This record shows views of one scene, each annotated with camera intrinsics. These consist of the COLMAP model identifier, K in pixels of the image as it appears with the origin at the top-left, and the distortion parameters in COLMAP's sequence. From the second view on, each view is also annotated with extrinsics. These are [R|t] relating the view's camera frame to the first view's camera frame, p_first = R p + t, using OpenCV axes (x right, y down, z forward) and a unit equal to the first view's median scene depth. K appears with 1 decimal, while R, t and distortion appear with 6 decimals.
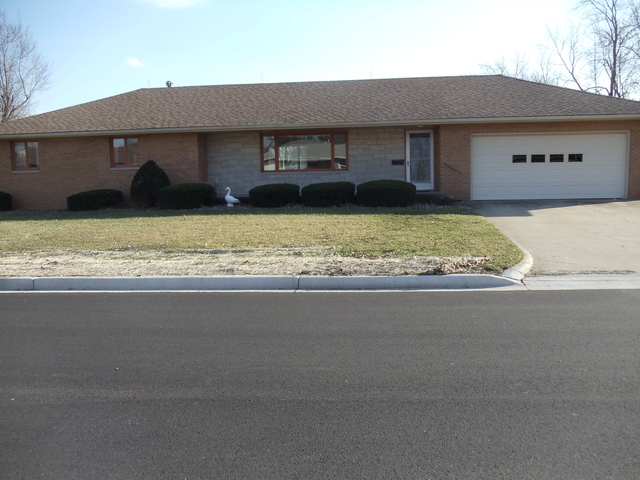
lens RADIAL K [[645.9, 0, 320.0], [0, 645.9, 240.0], [0, 0, 1]] dist [-0.052504, -0.013739]
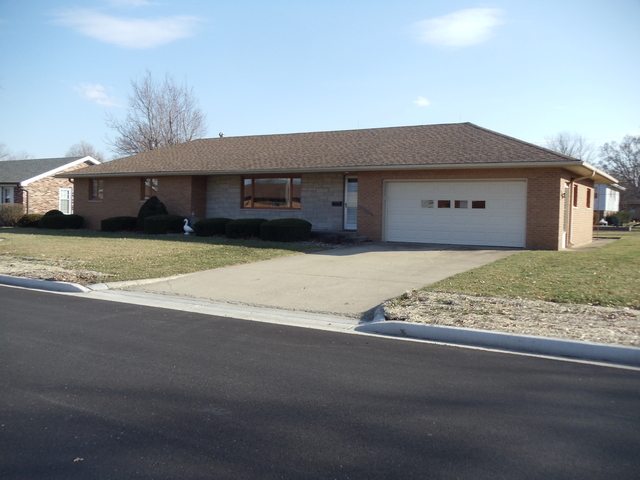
lens RADIAL K [[645.9, 0, 320.0], [0, 645.9, 240.0], [0, 0, 1]] dist [-0.052504, -0.013739]
pose [[0.892791, 0.058117, -0.446706, 0.599977], [-0.082764, 0.995924, -0.035842, -0.015494], [0.442802, 0.068970, 0.893963, -0.010533]]
